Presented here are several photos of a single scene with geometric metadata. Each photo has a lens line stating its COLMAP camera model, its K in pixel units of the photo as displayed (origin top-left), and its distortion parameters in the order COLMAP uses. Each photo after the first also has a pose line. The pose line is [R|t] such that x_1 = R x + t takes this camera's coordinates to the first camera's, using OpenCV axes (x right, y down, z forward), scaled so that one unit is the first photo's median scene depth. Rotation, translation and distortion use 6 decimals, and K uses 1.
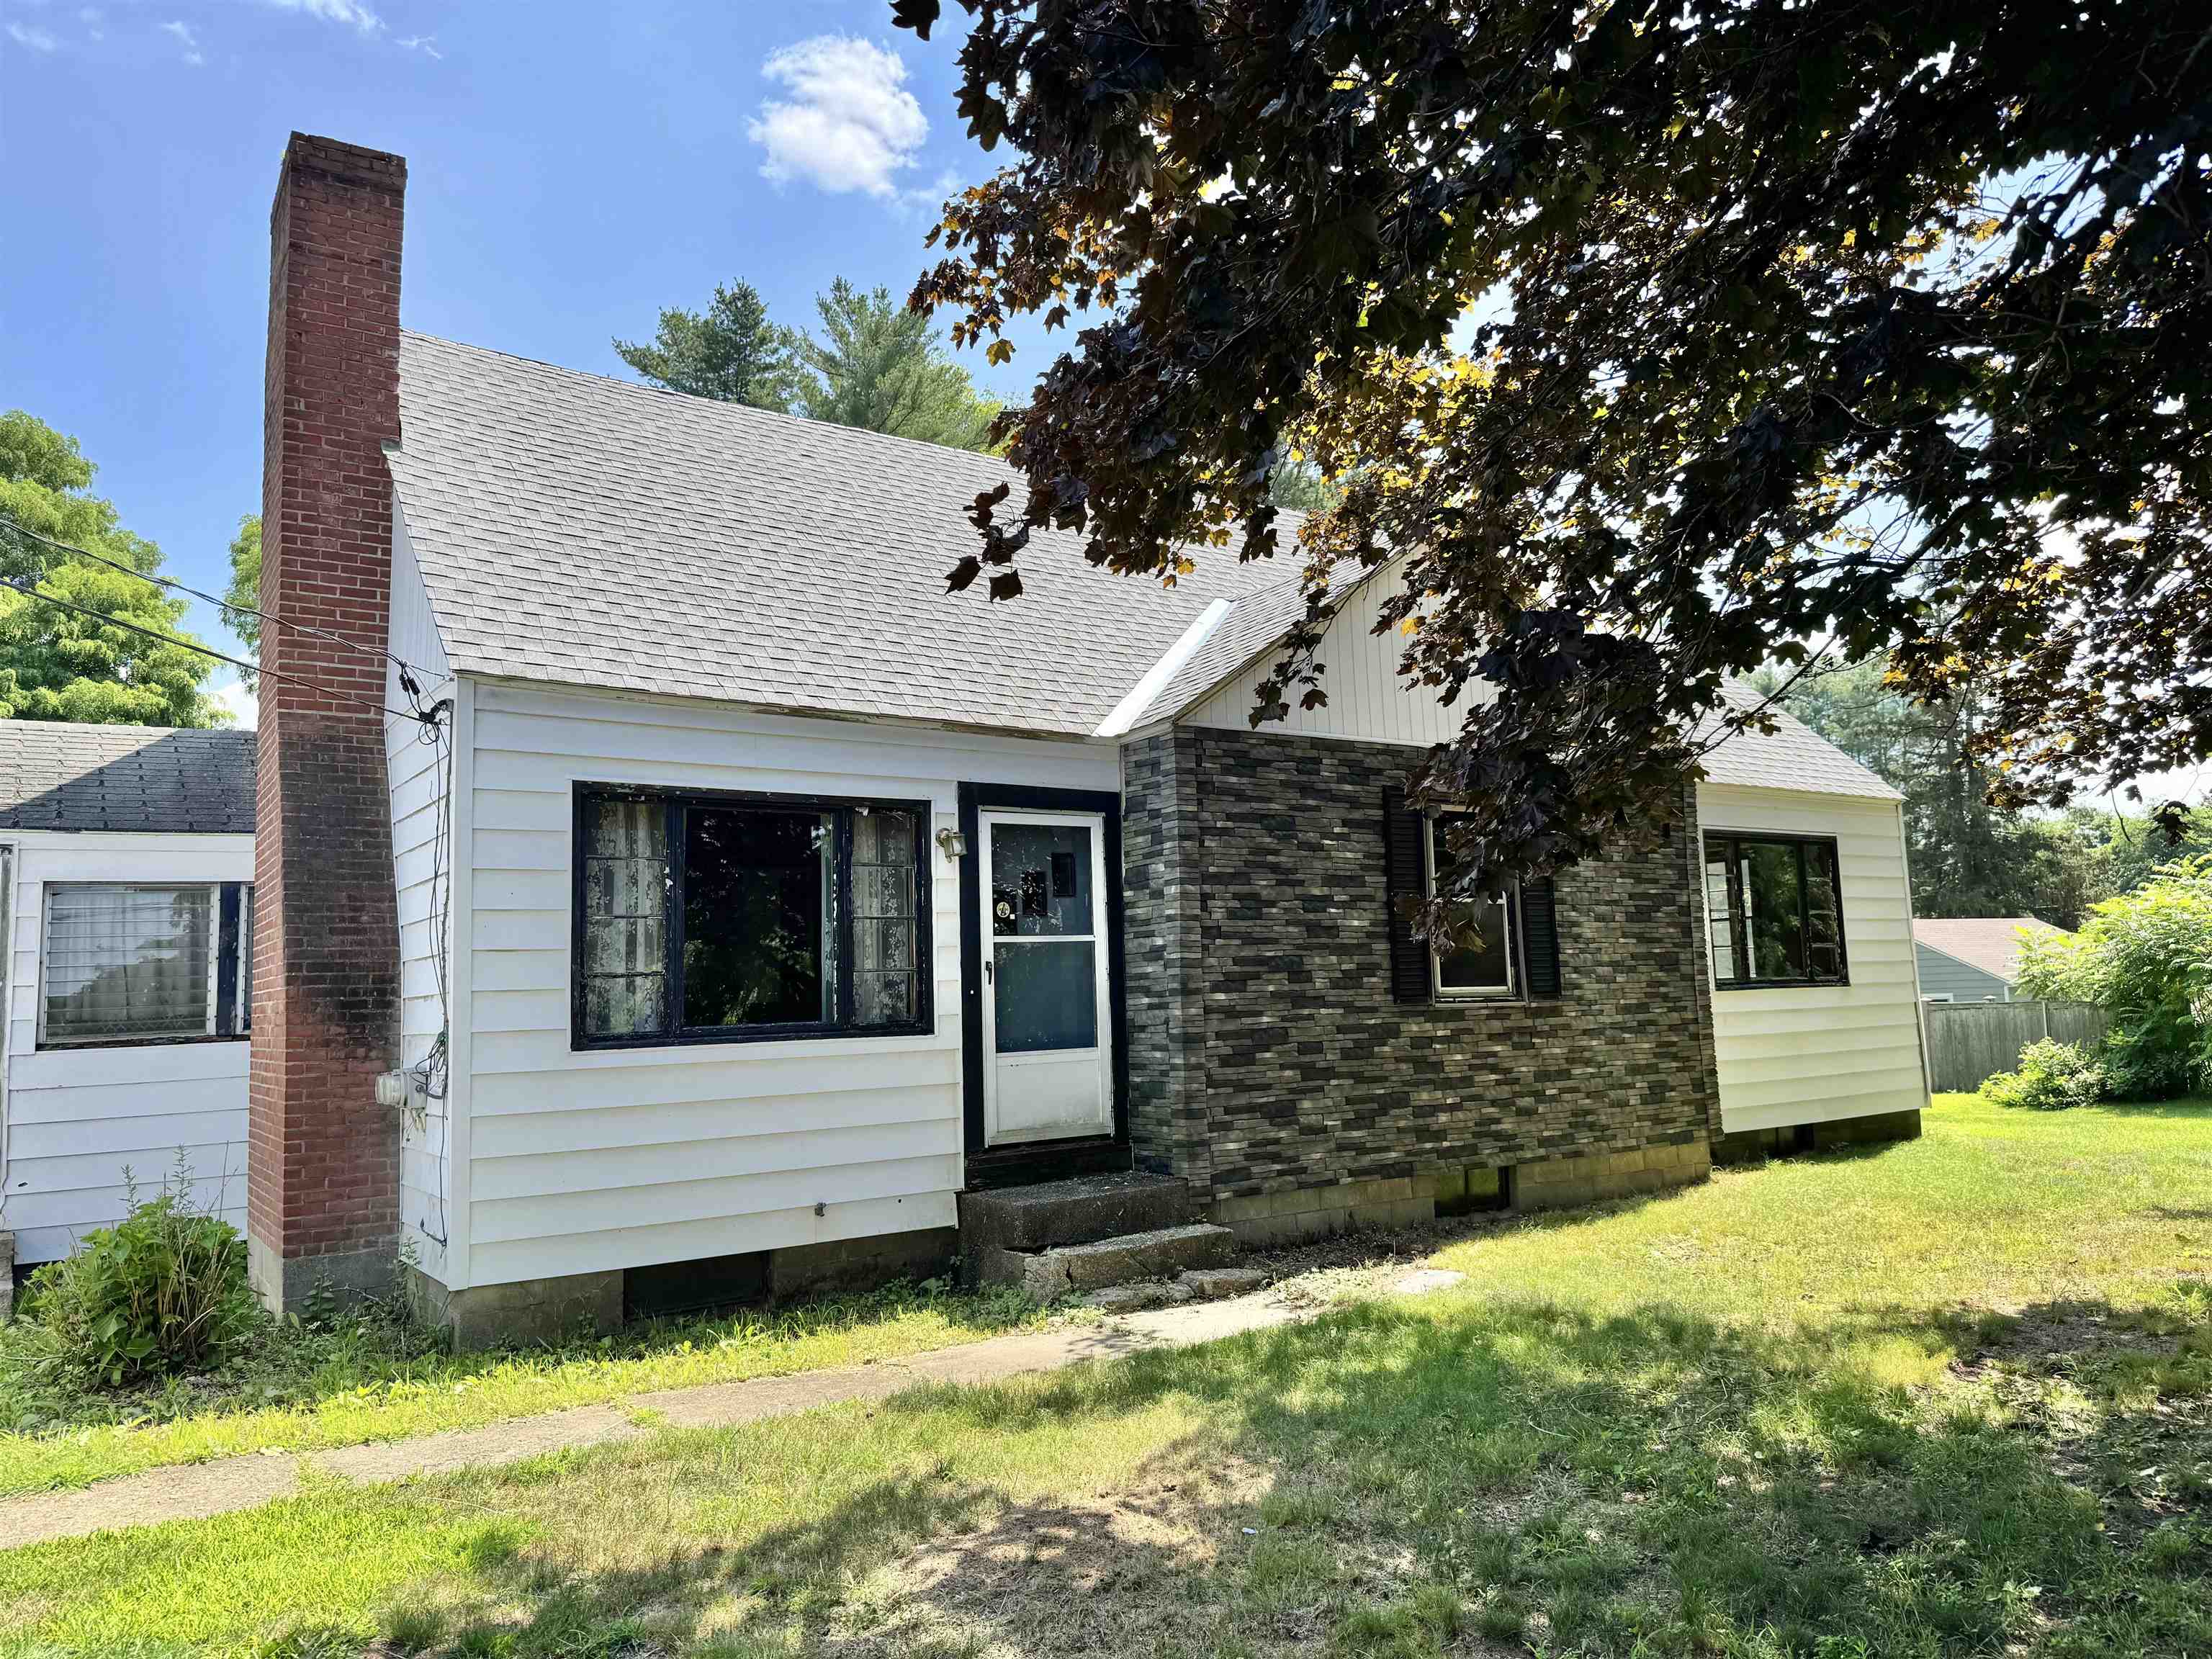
lens RADIAL K [[1549.8, 0, 1094.6], [0, 1549.8, 834.6], [0, 0, 1]] dist [0.130375, -0.167739]
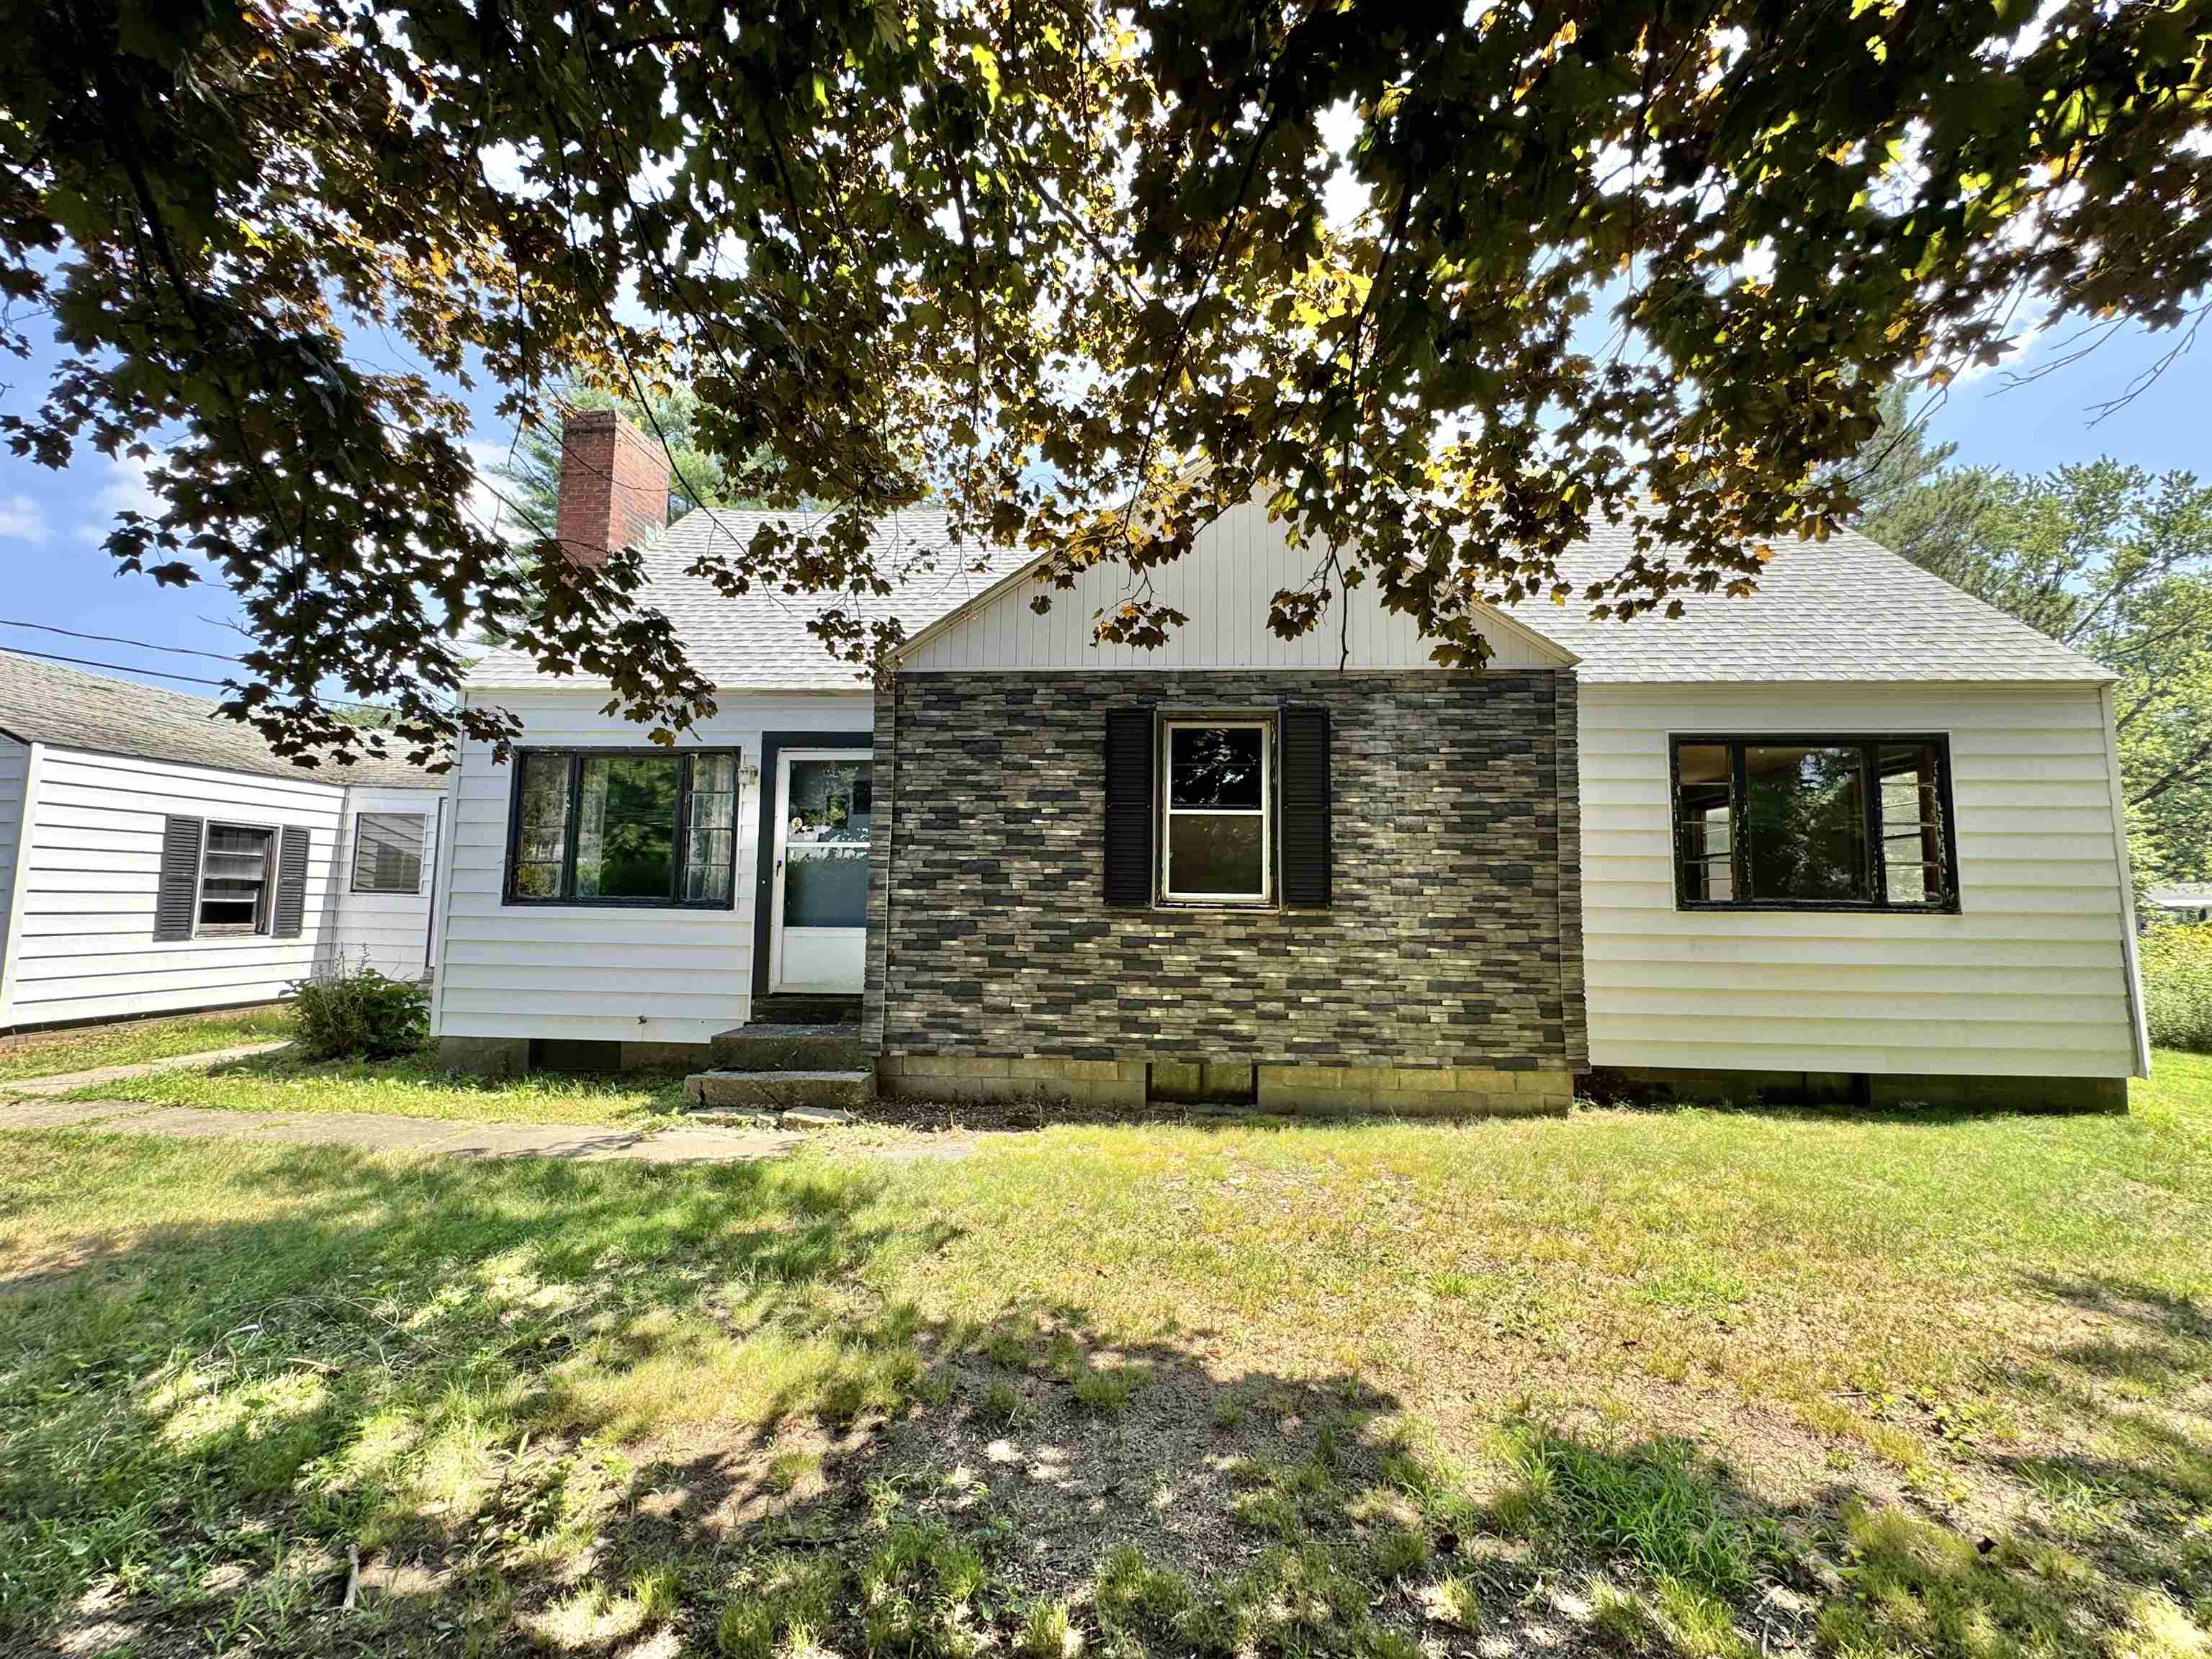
lens RADIAL K [[887.7, 0, 1101.4], [0, 887.7, 832.3], [0, 0, 1]] dist [-0.002332, 0.001066]
pose [[0.781211, -0.007622, -0.624221, 0.619134], [0.028790, 0.999301, 0.023829, 0.044074], [0.623603, -0.036587, 0.780885, 0.539225]]
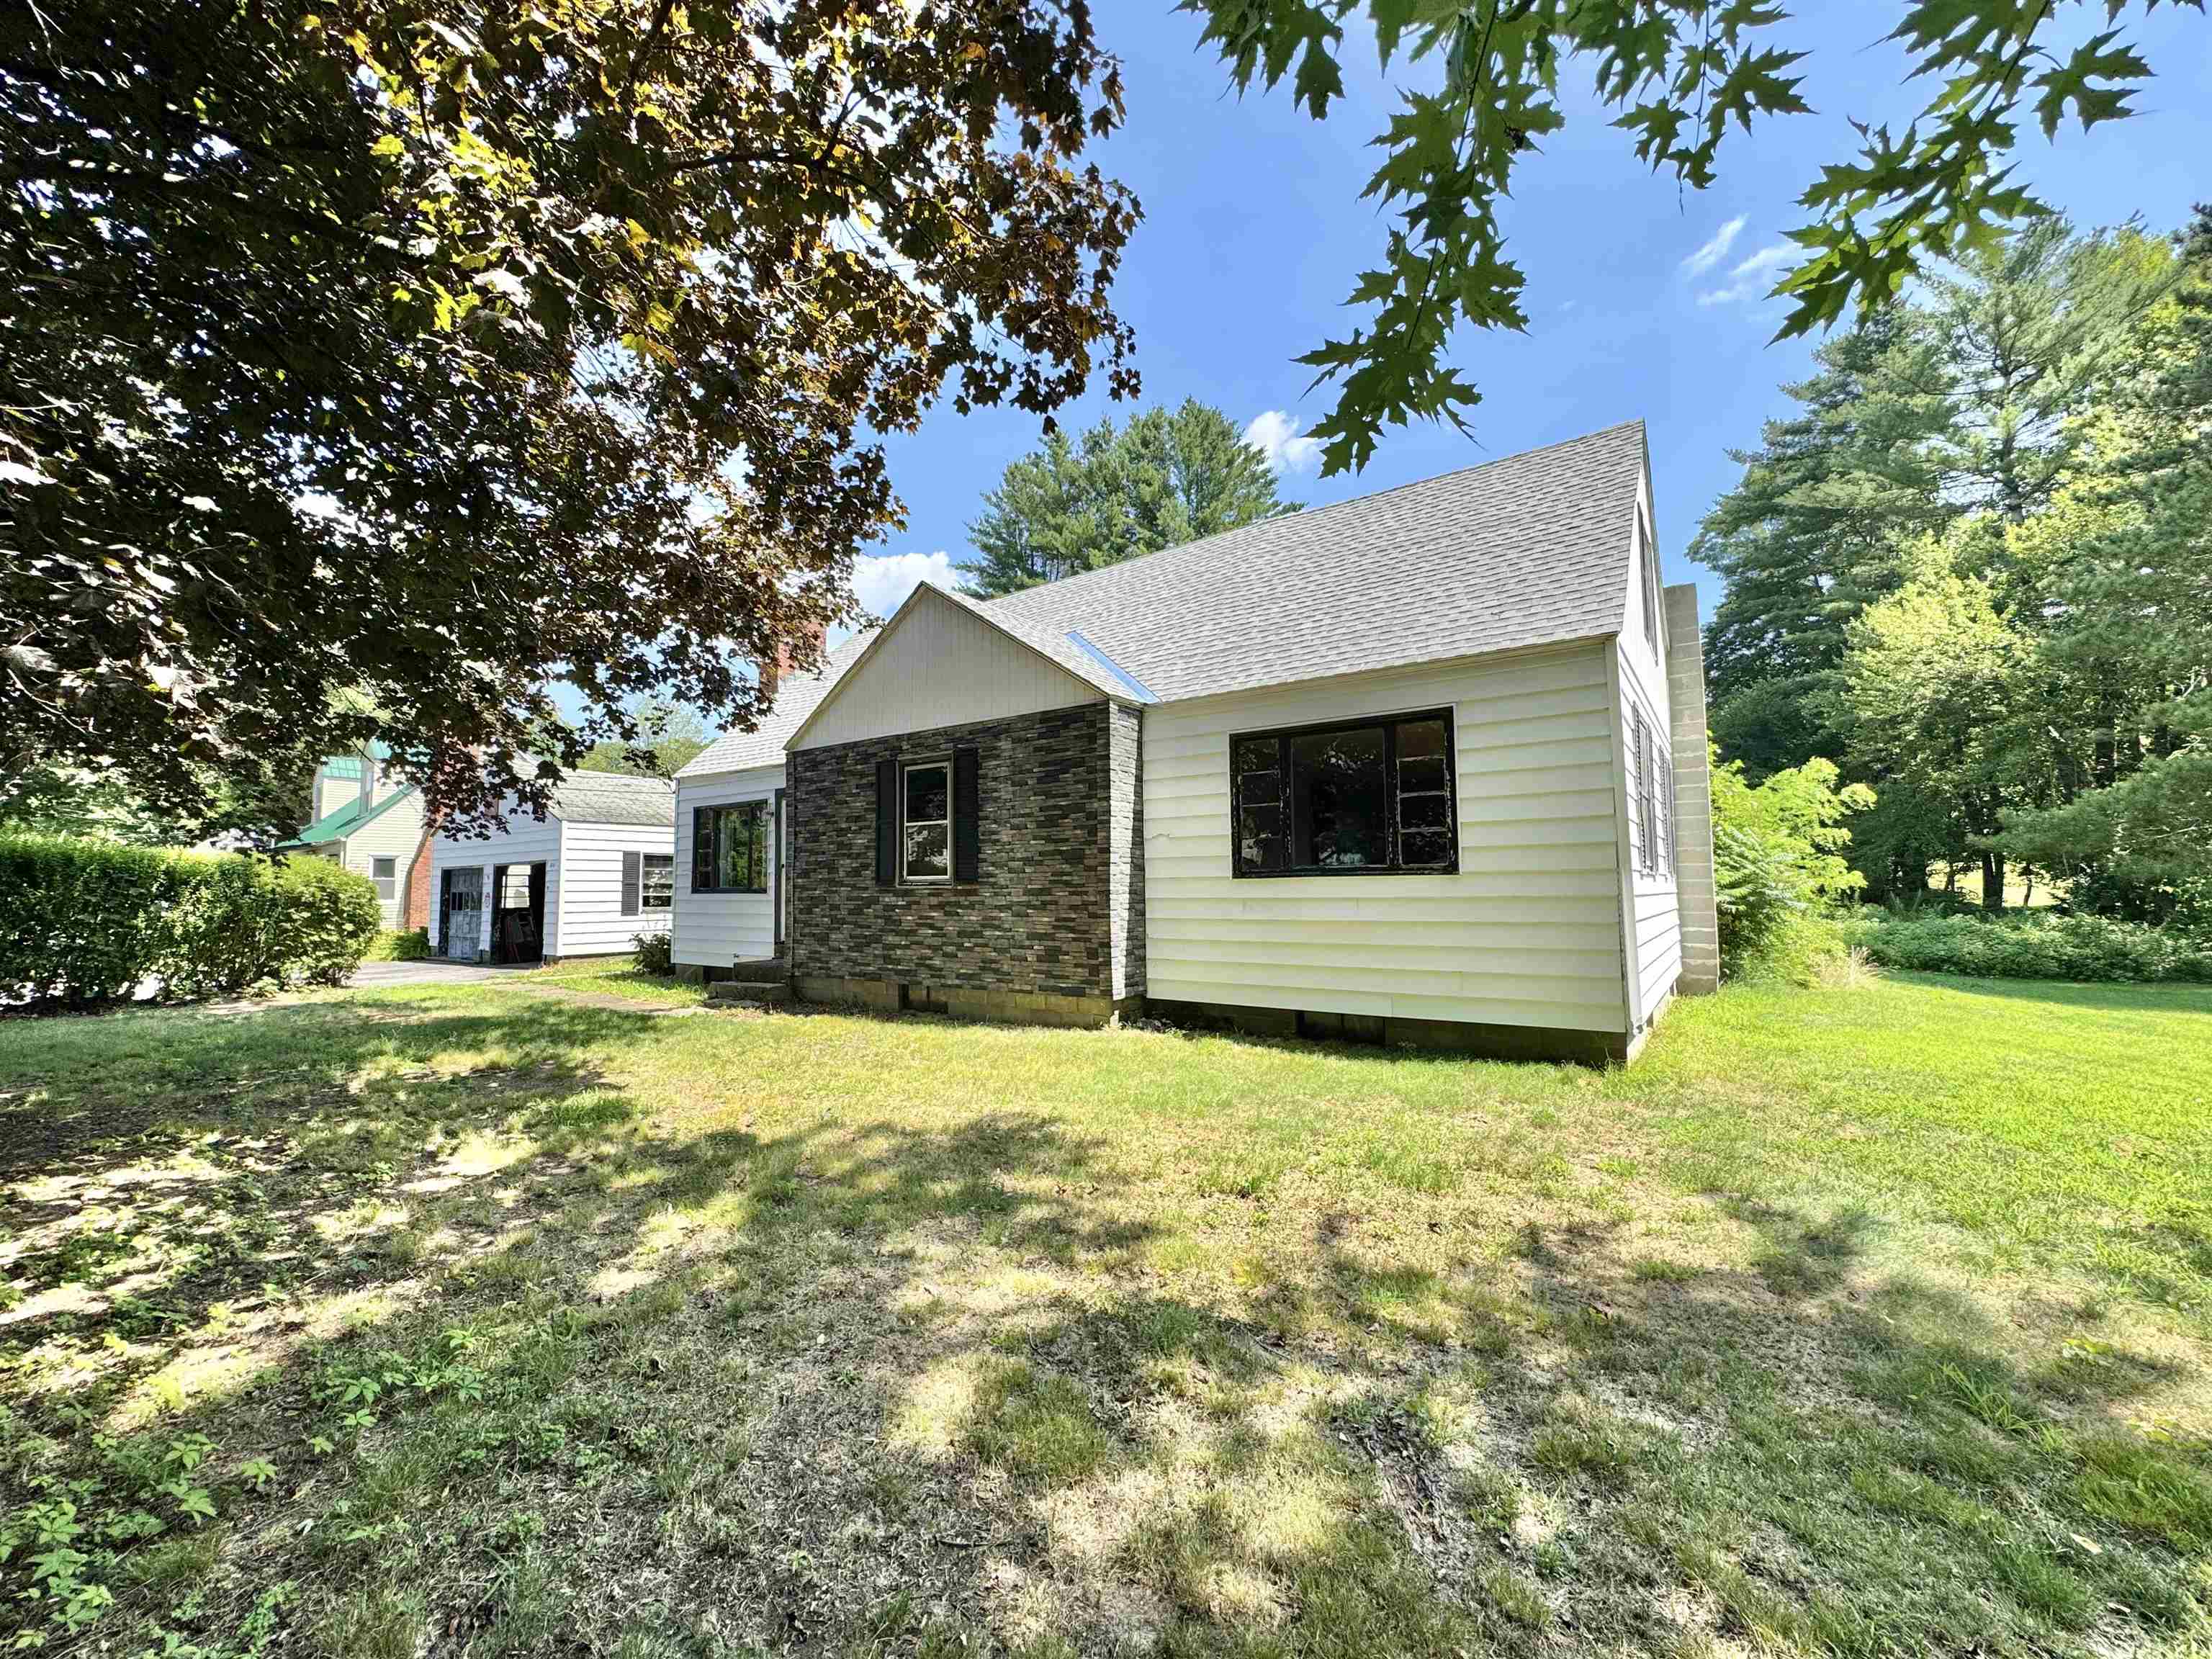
lens RADIAL K [[870.3, 0, 1104.5], [0, 870.3, 840.5], [0, 0, 1]] dist [0.000122, 0.000130]
pose [[0.346338, -0.023962, -0.937804, 1.286045], [0.101235, 0.994791, 0.011968, 0.076008], [0.932632, -0.099084, 0.346959, 0.957246]]
